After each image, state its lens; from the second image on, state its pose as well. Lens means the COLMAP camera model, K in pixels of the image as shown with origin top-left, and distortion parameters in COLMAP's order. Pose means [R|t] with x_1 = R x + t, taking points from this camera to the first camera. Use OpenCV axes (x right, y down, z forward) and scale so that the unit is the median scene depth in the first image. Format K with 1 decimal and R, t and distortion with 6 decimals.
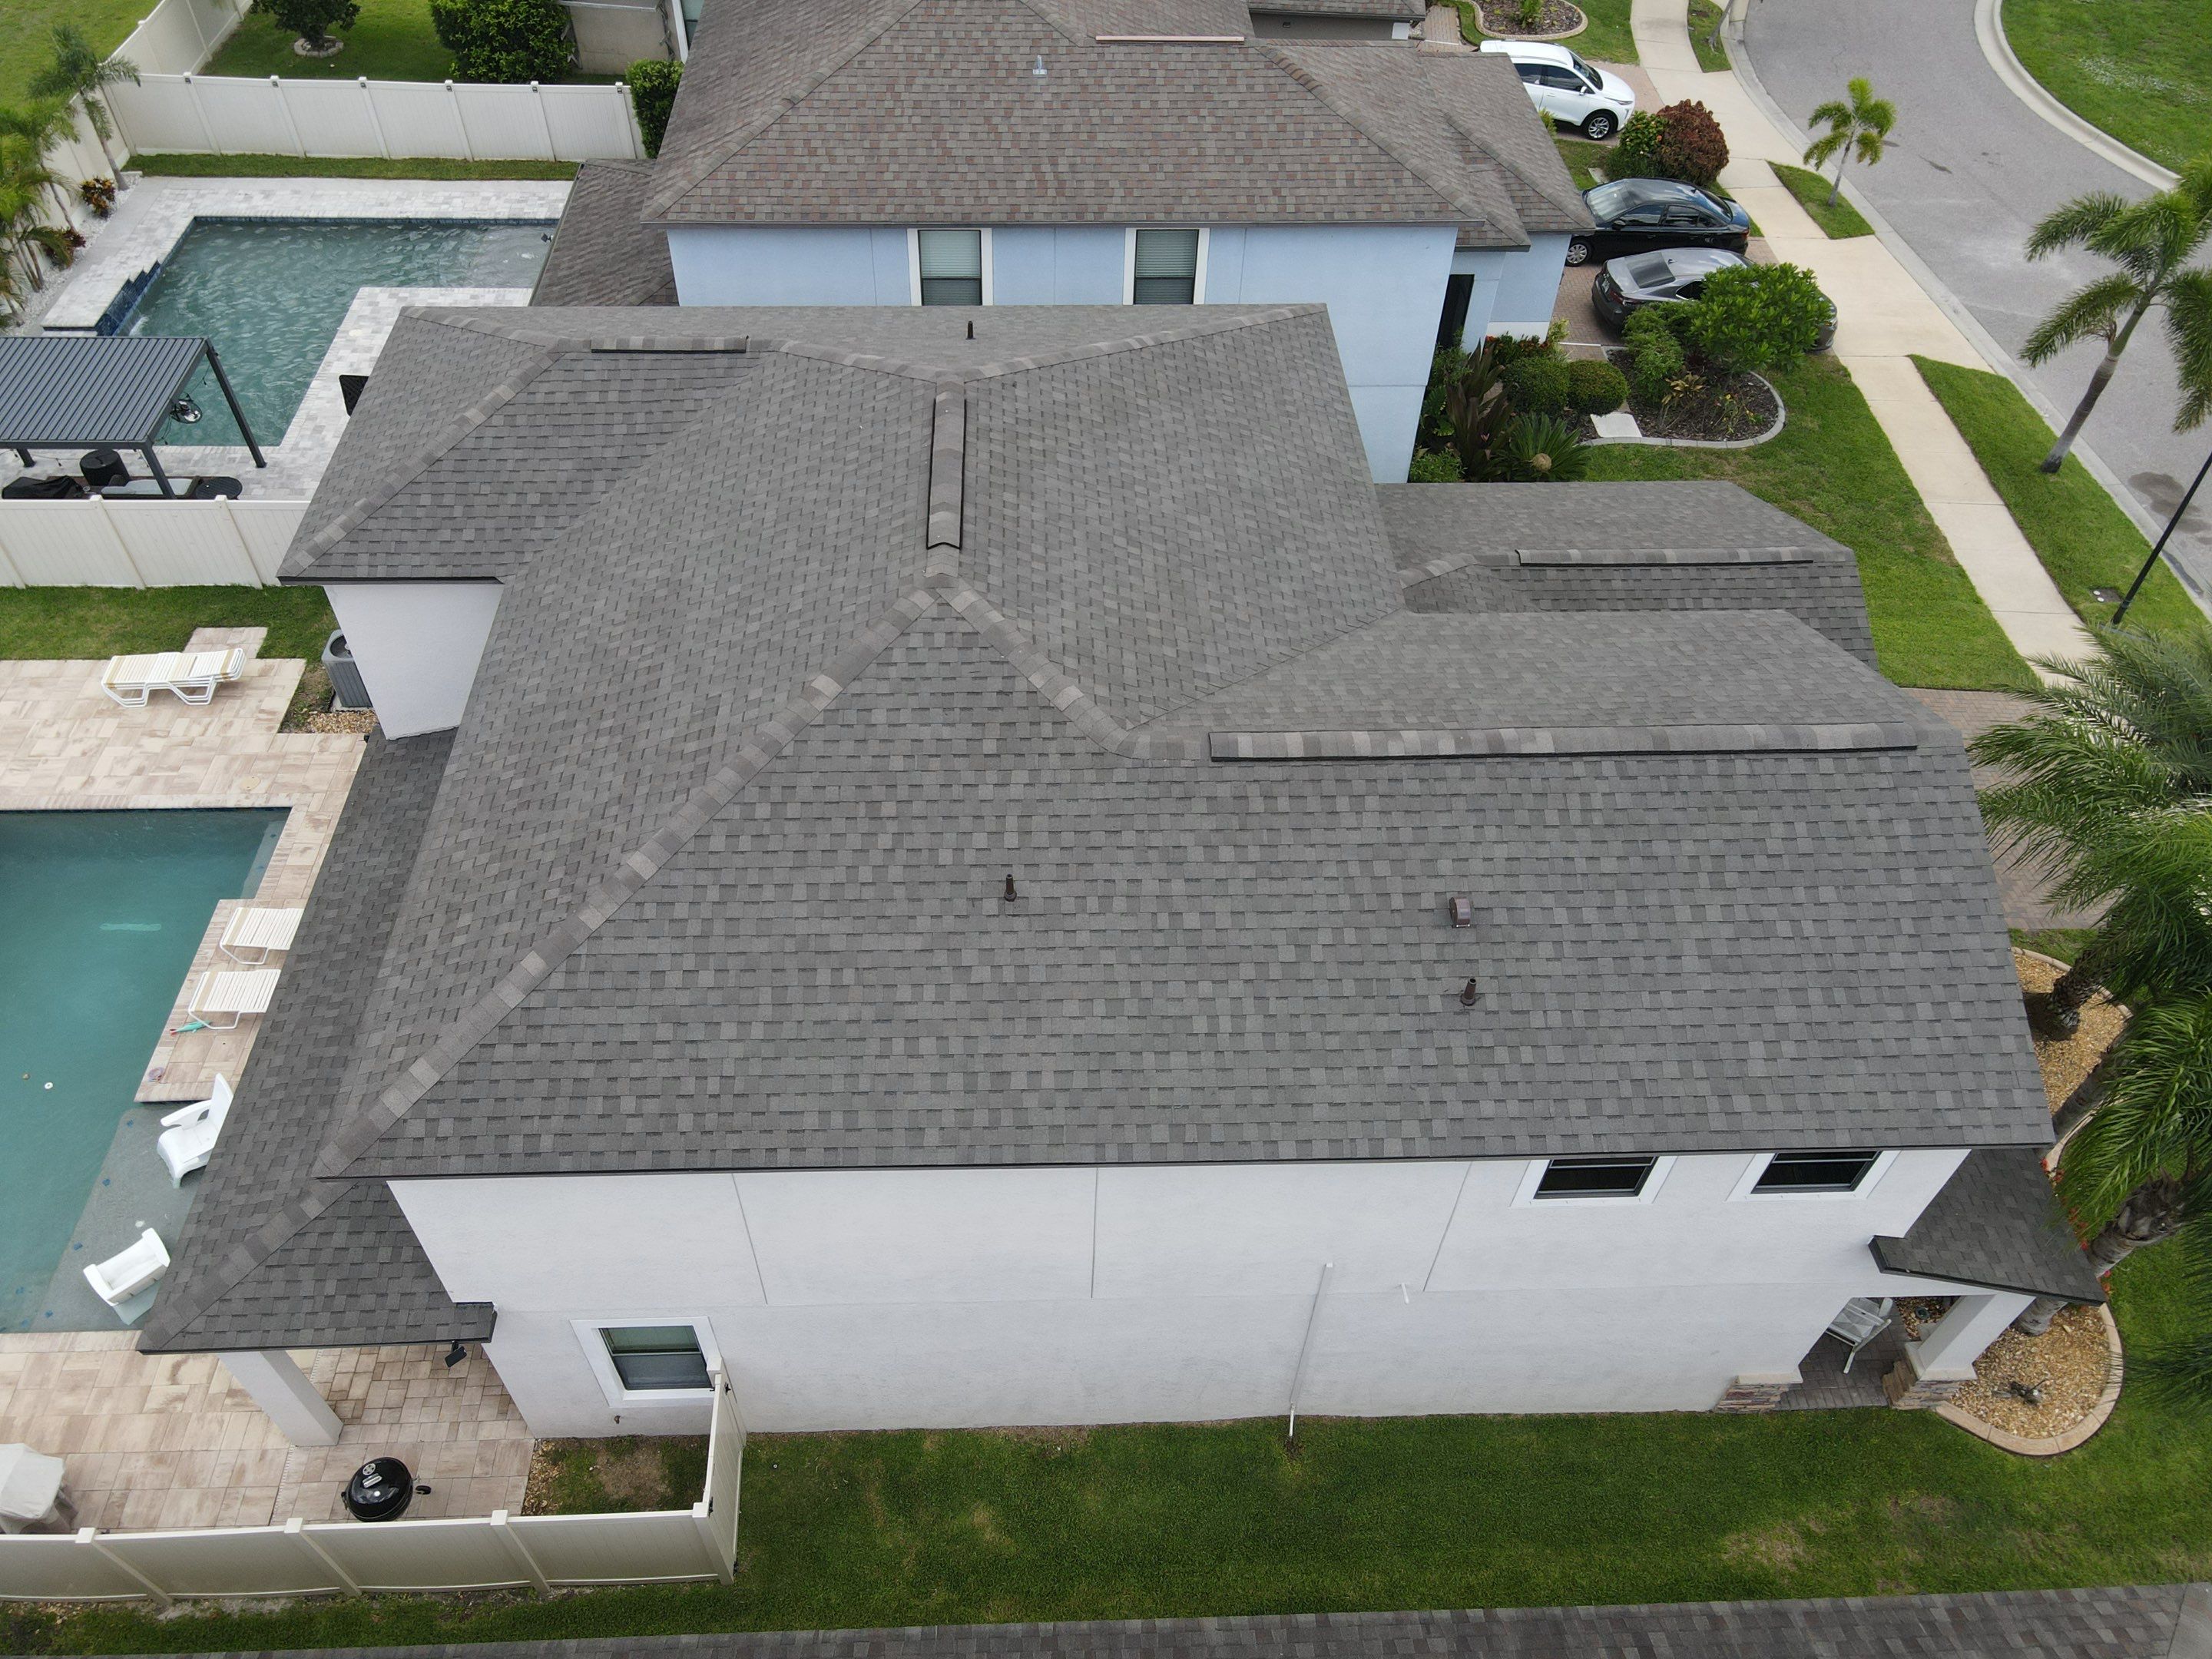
lens RADIAL K [[1626.7, 0, 1075.1], [0, 1626.7, 824.3], [0, 0, 1]] dist [-0.017976, 0.043756]
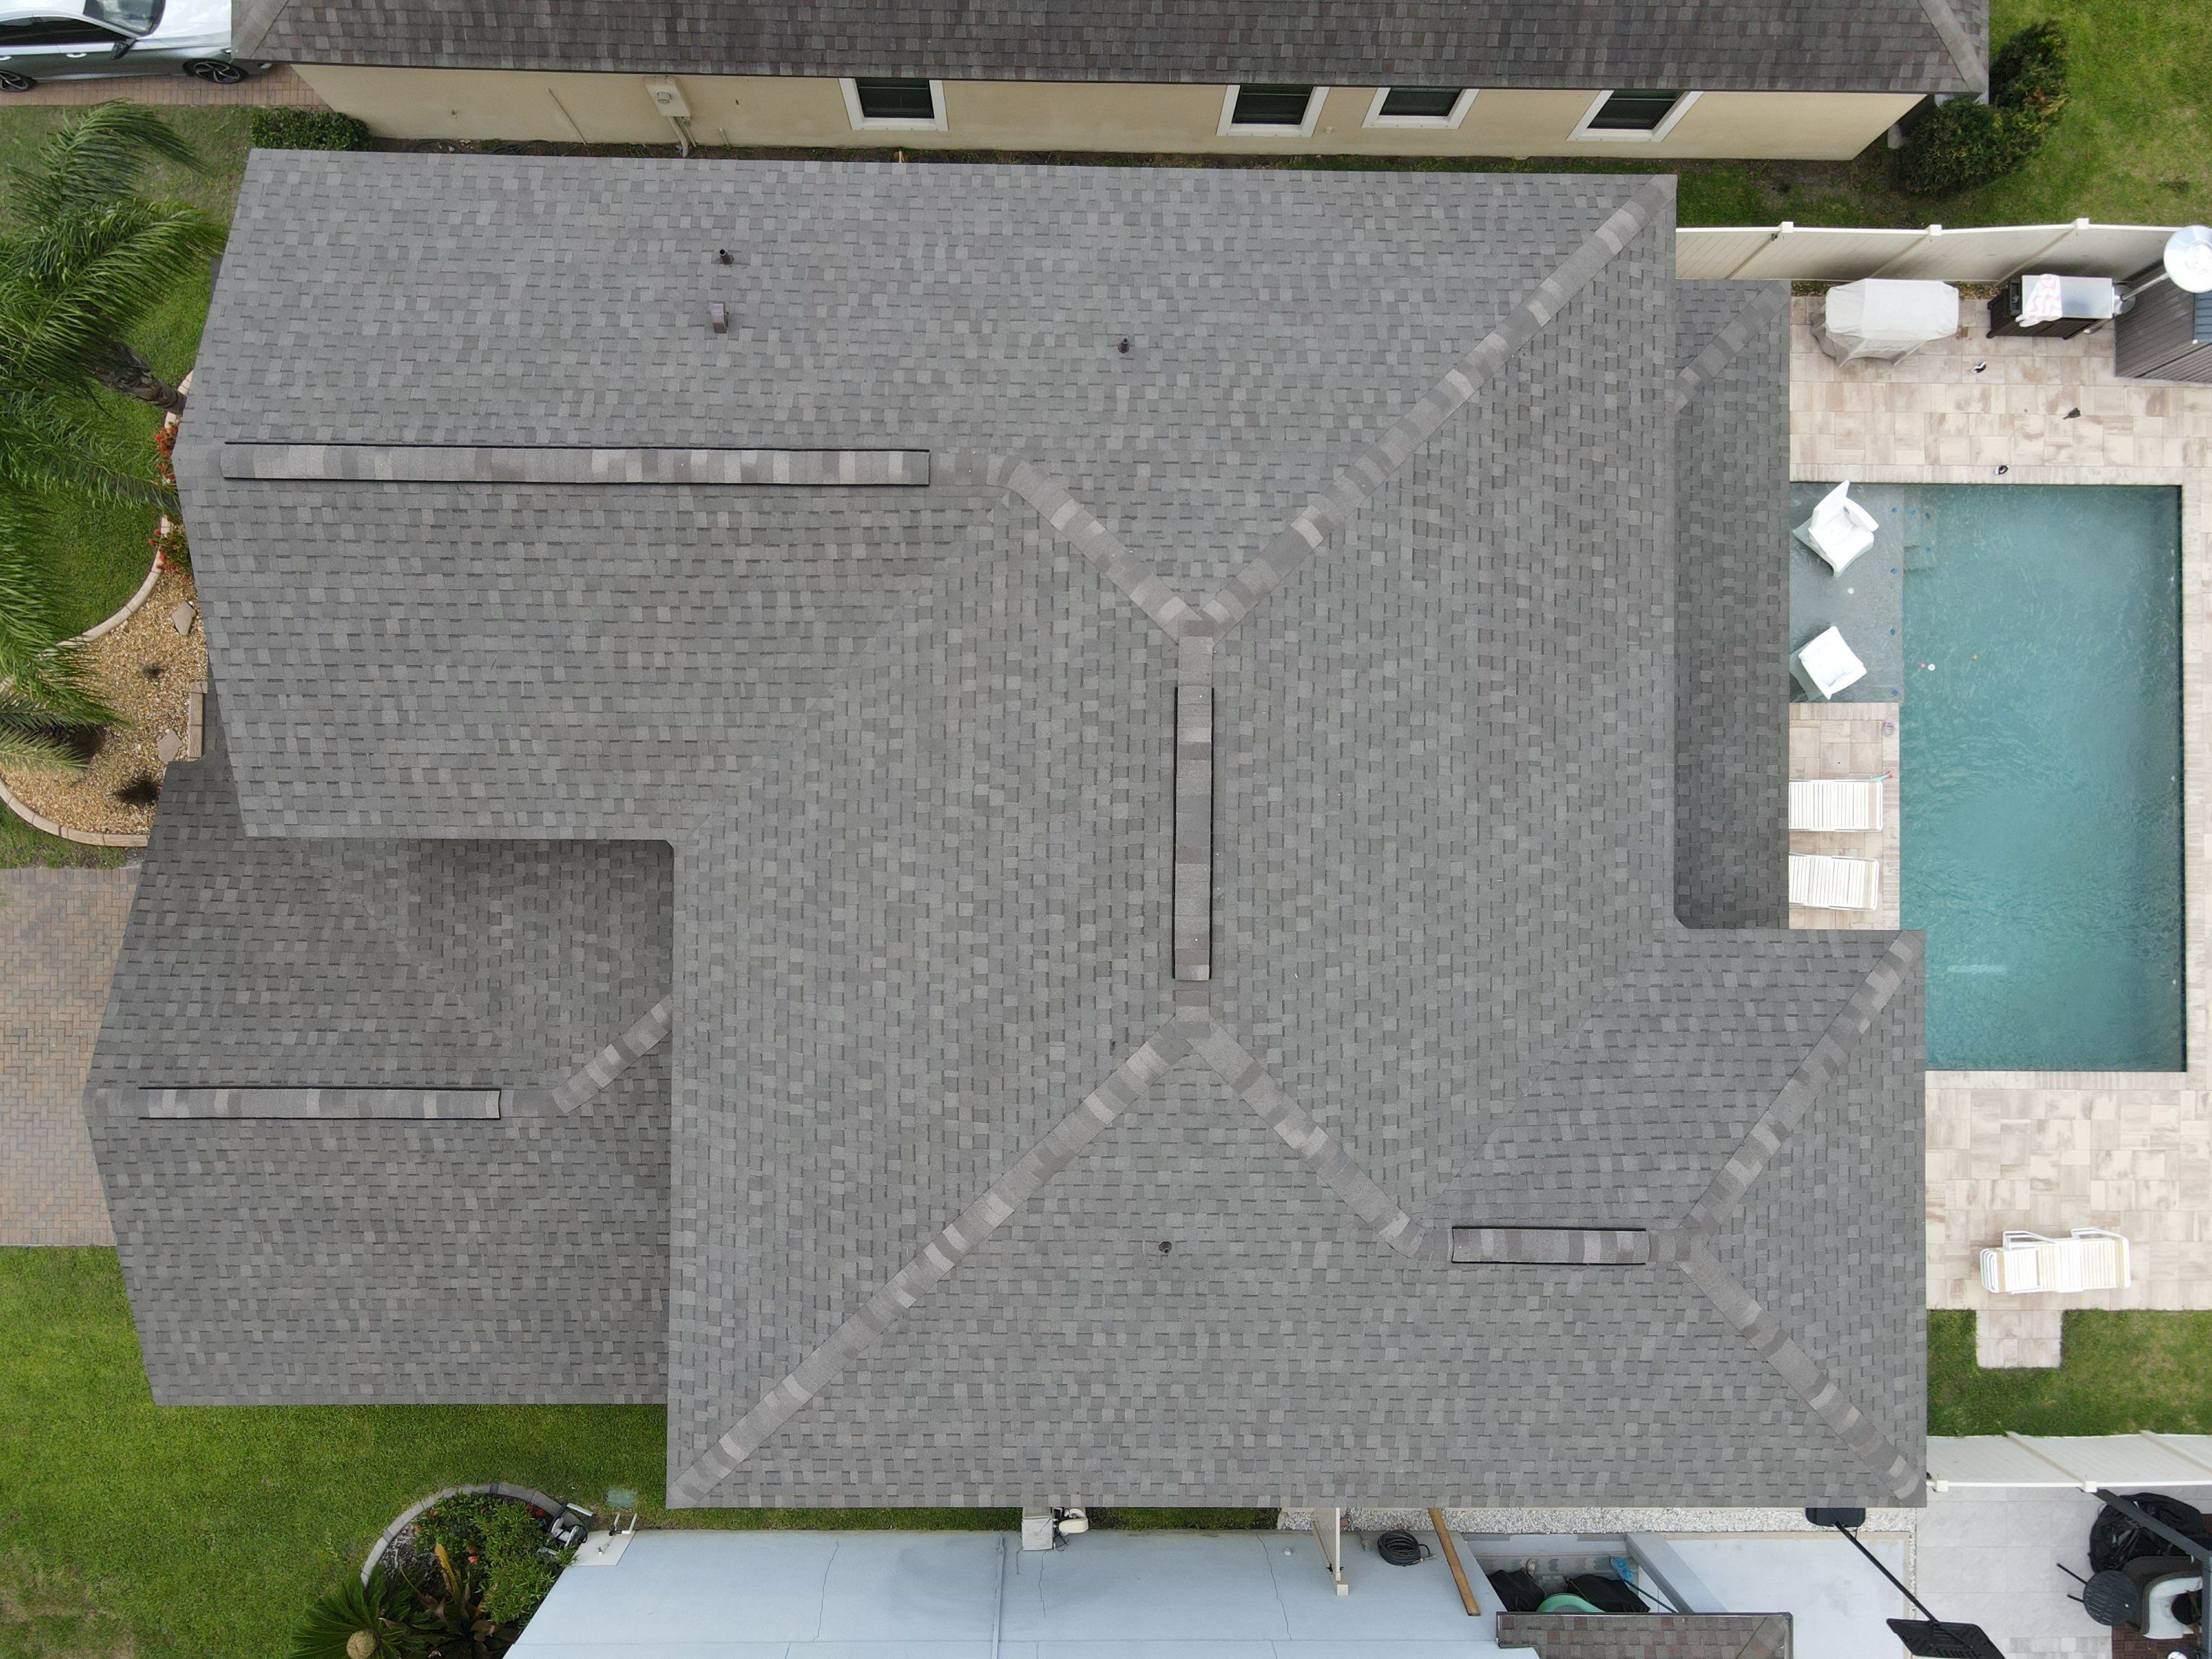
lens RADIAL K [[1615.7, 0, 1074.9], [0, 1615.7, 814.5], [0, 0, 1]] dist [-0.010760, 0.031277]
pose [[-0.998629, -0.041095, -0.032436, 0.012757], [0.007325, -0.723136, 0.690667, -0.737141], [-0.051839, 0.689482, 0.722445, 0.333363]]
